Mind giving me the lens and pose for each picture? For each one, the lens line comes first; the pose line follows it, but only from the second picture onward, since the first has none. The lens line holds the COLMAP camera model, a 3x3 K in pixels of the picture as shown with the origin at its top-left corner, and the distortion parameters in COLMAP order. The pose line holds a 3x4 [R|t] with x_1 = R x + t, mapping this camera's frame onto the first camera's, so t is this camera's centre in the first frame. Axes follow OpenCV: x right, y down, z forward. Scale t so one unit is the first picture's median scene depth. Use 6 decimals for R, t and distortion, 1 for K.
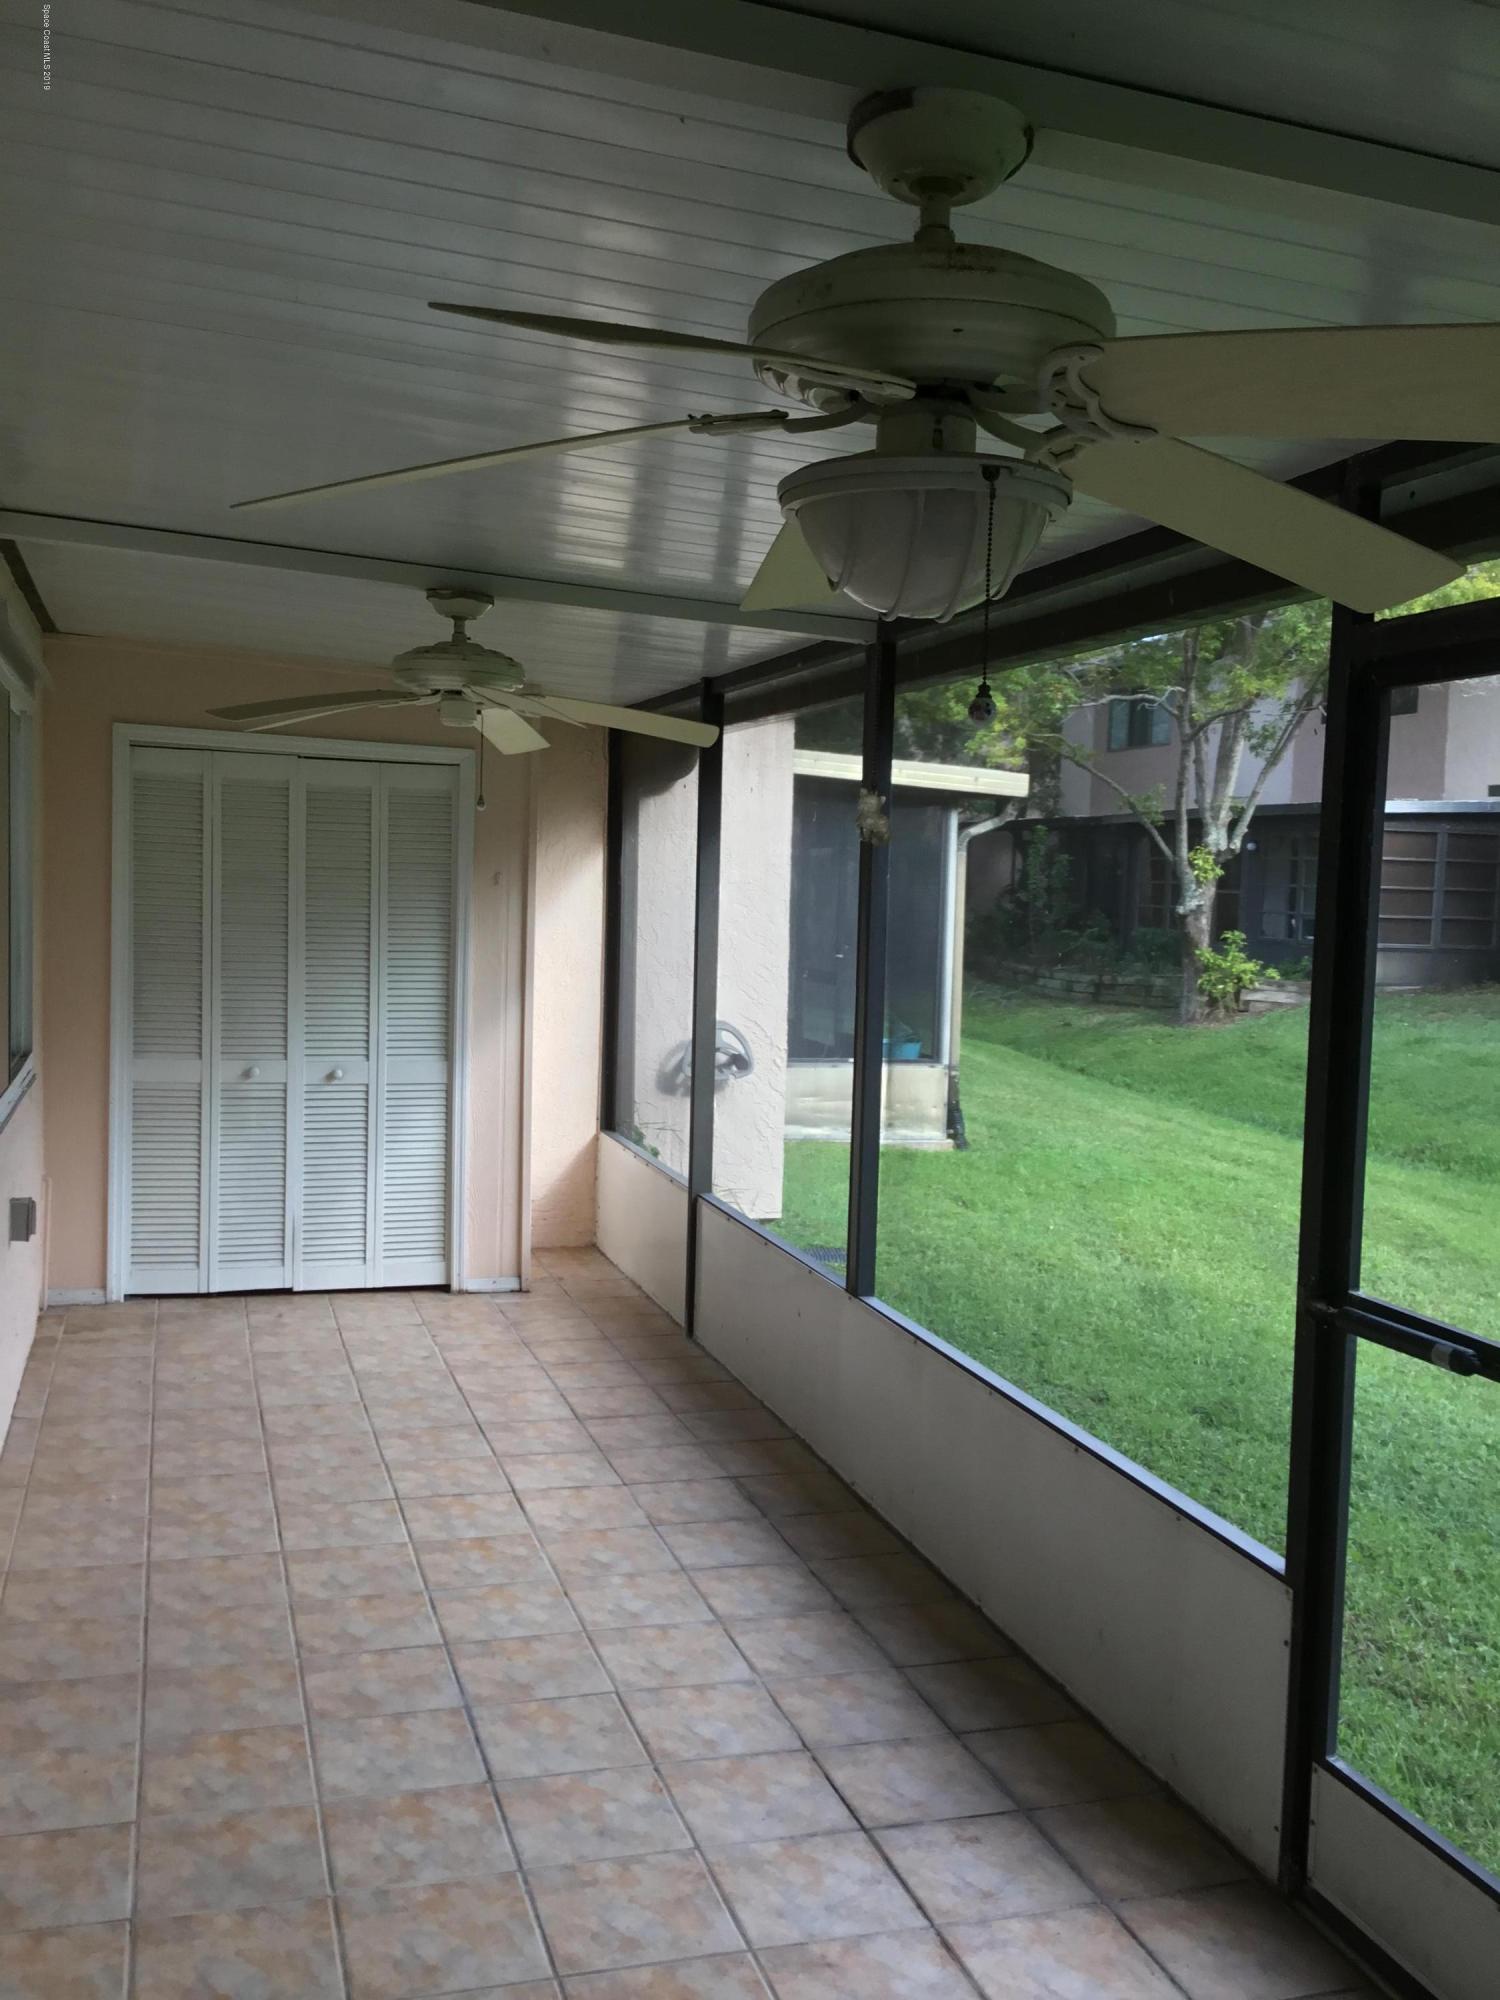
lens RADIAL K [[1845.8, 0, 767.9], [0, 1845.8, 1021.4], [0, 0, 1]] dist [0.173099, -0.391397]
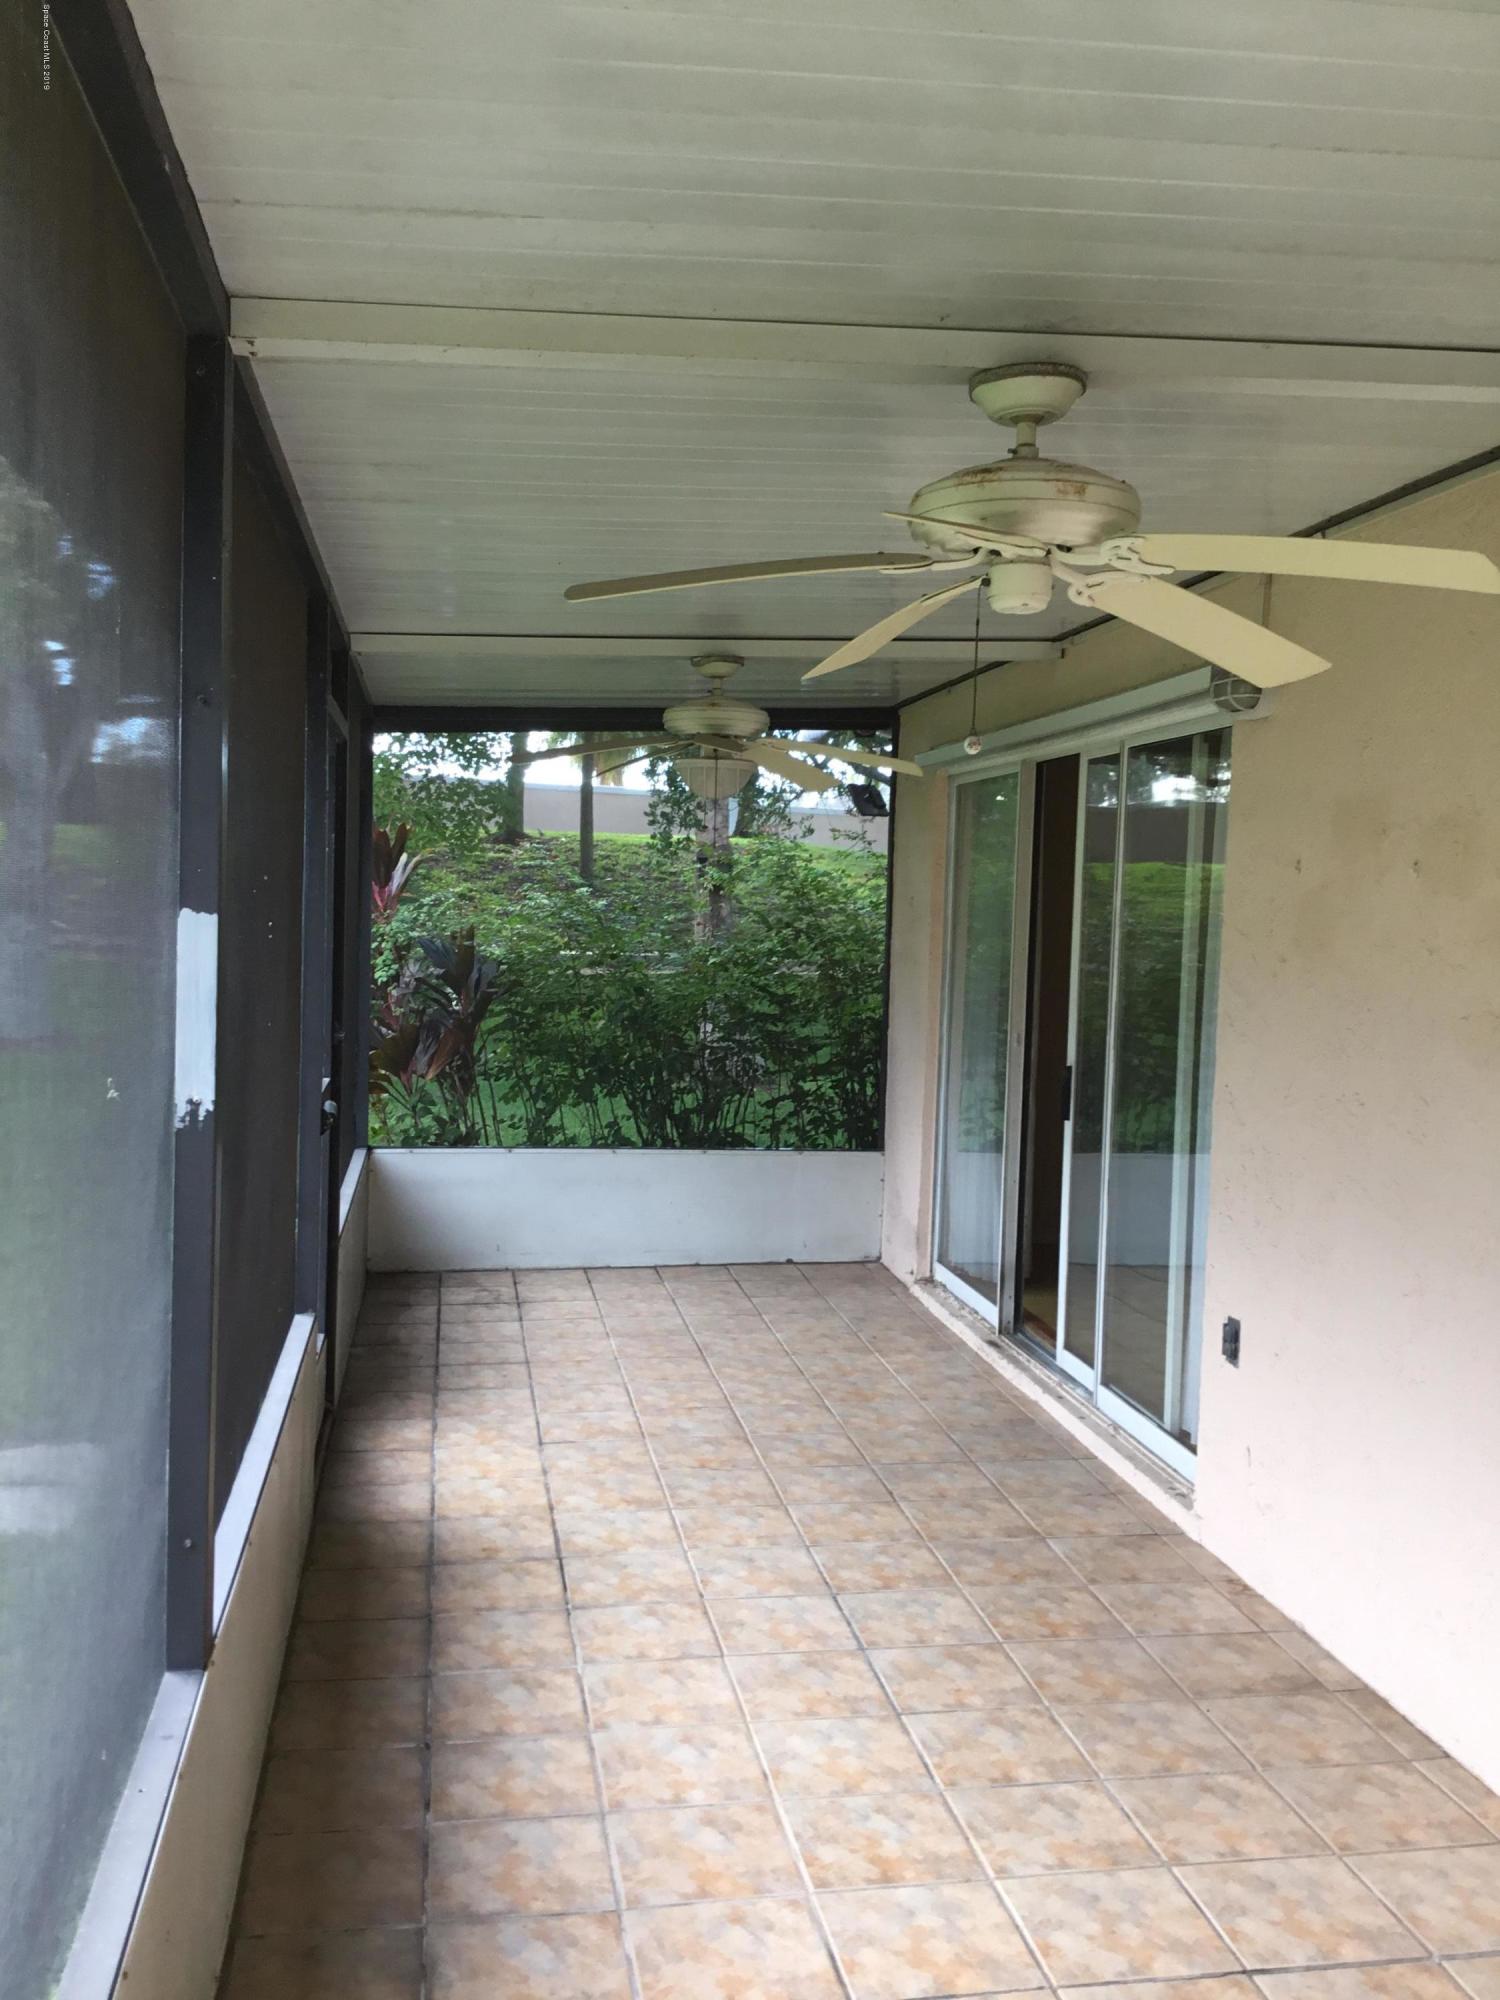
lens RADIAL K [[1845.8, 0, 767.9], [0, 1845.8, 1021.4], [0, 0, 1]] dist [0.173099, -0.391397]
pose [[-0.989419, -0.071139, 0.126448, -0.211291], [-0.052977, 0.988505, 0.141600, -0.138745], [-0.135067, 0.133403, -0.981815, 1.966572]]
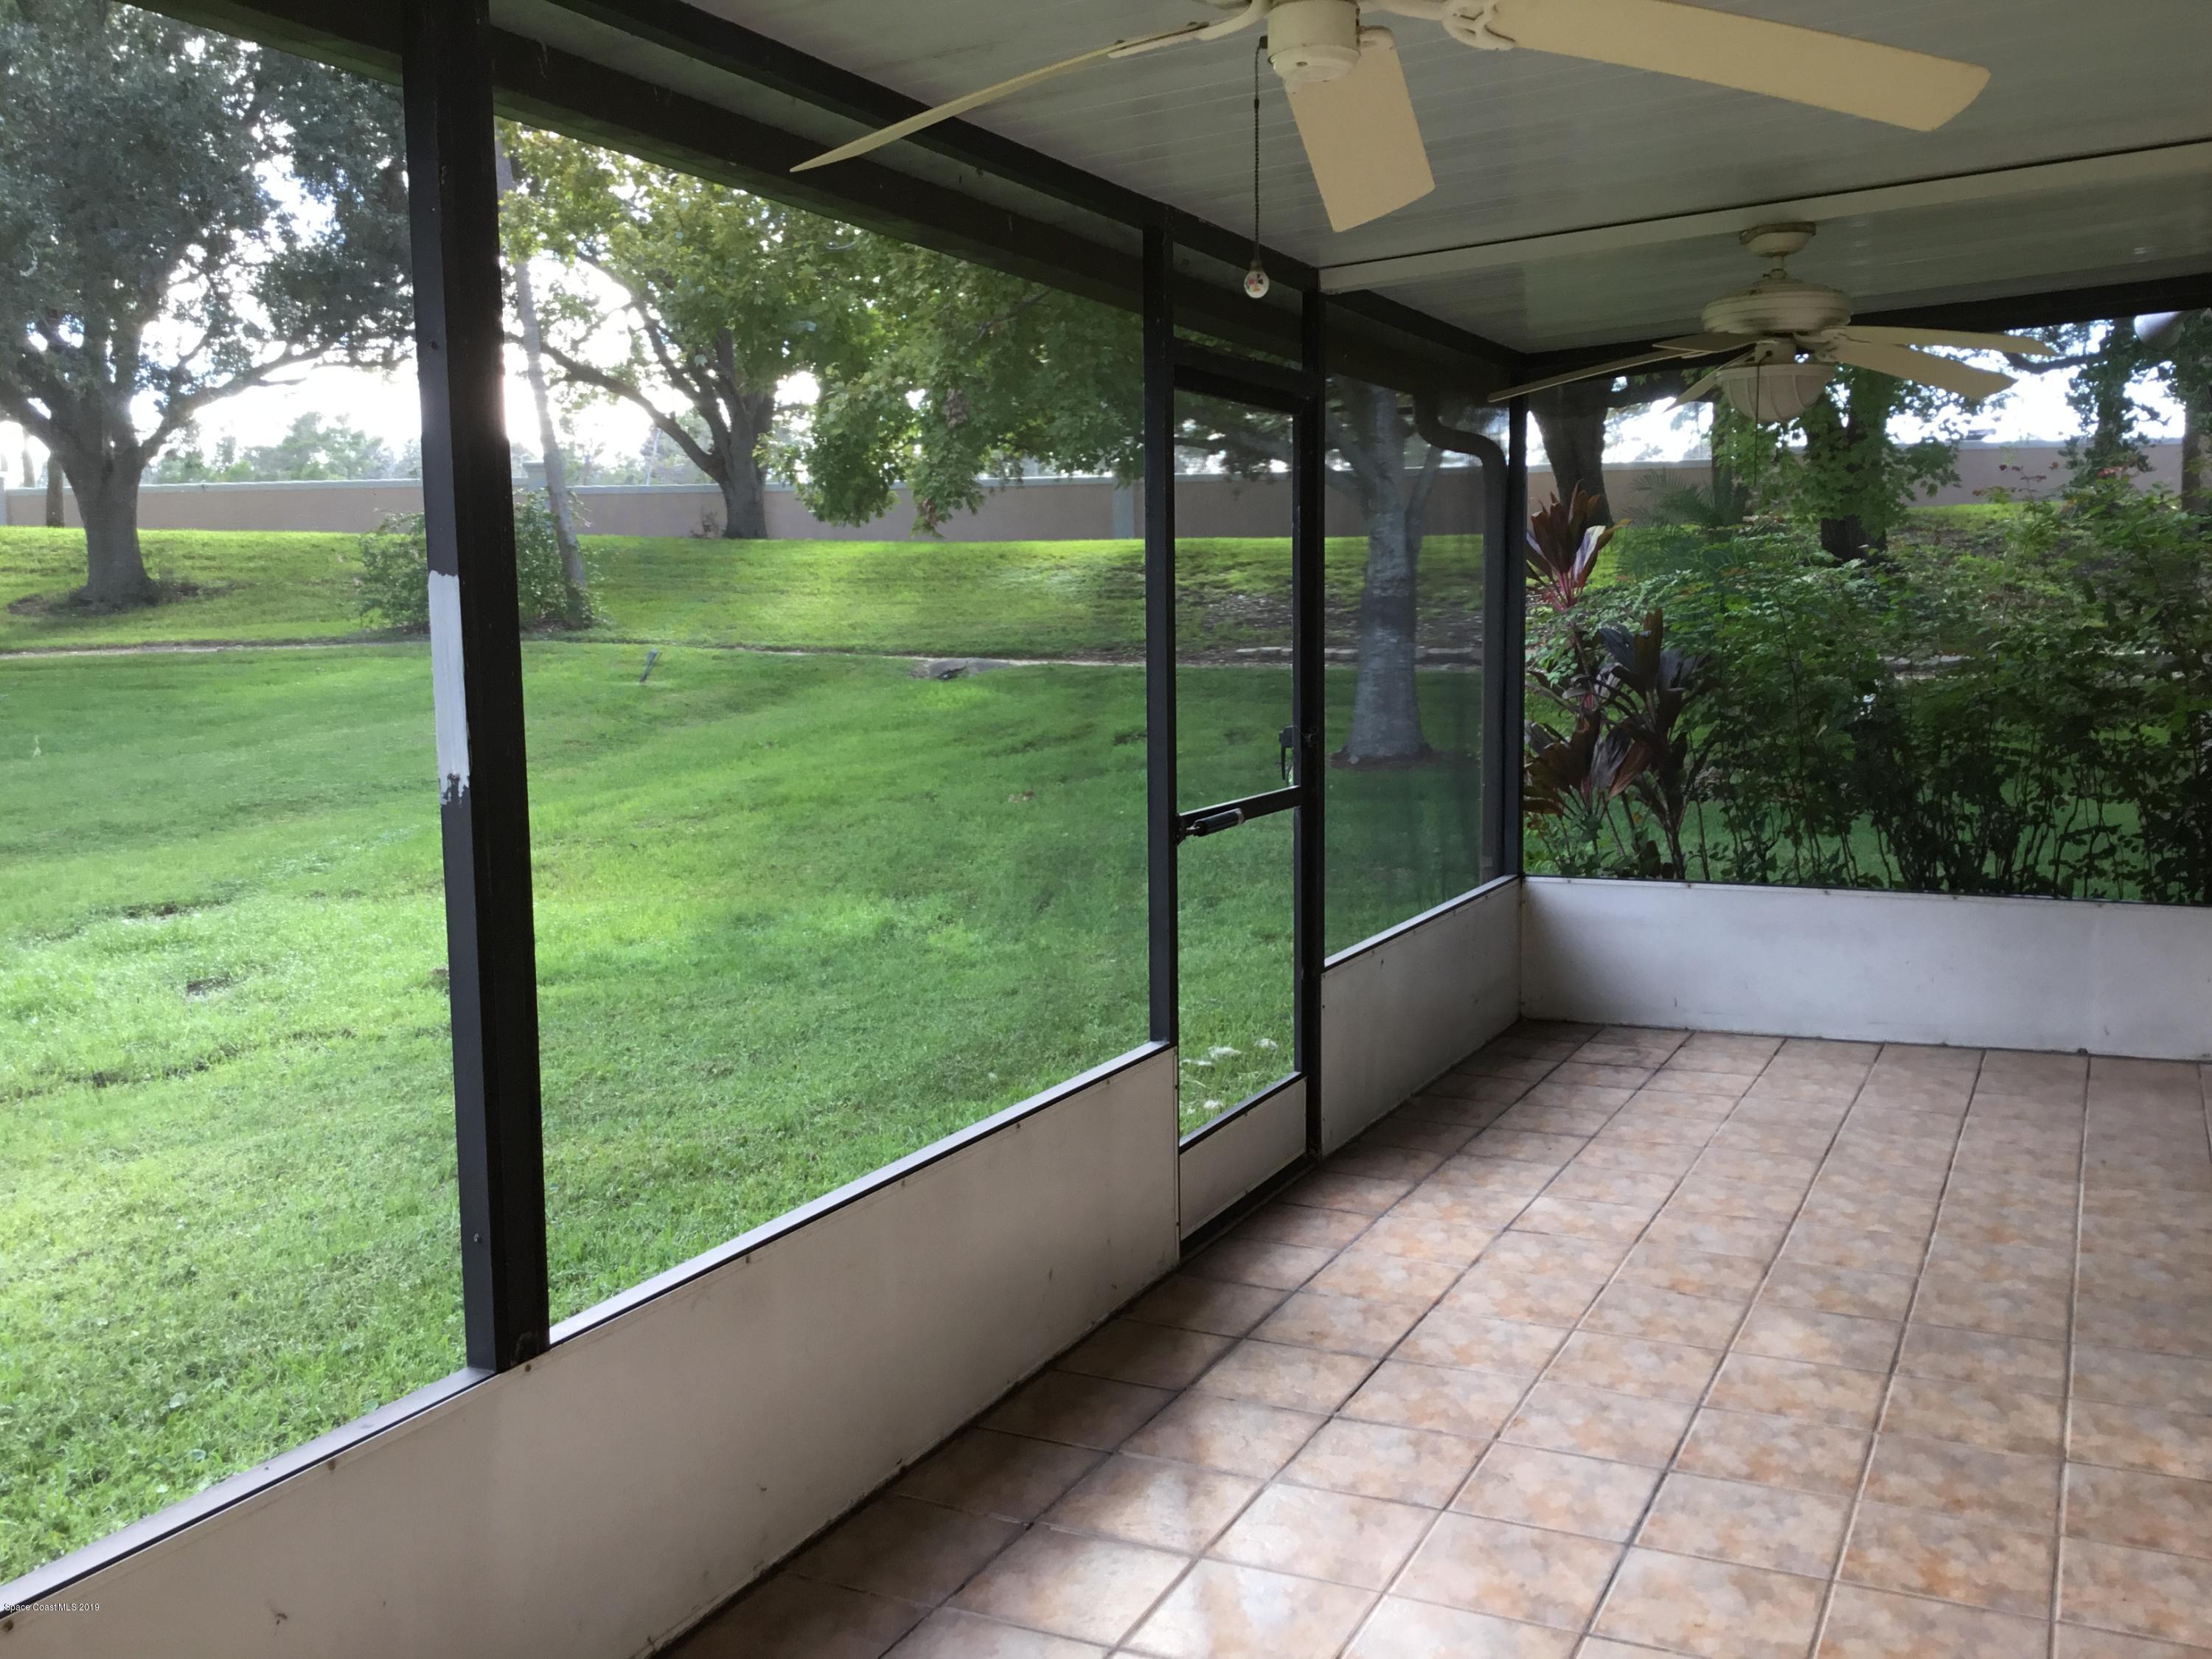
lens RADIAL K [[2043.1, 0, 1091.6], [0, 2043.1, 866.8], [0, 0, 1]] dist [0.148597, -0.268628]
pose [[-0.726496, -0.110451, 0.678236, -0.552018], [0.040298, 0.978451, 0.202507, -0.107805], [-0.685988, 0.174452, -0.706390, 1.694456]]
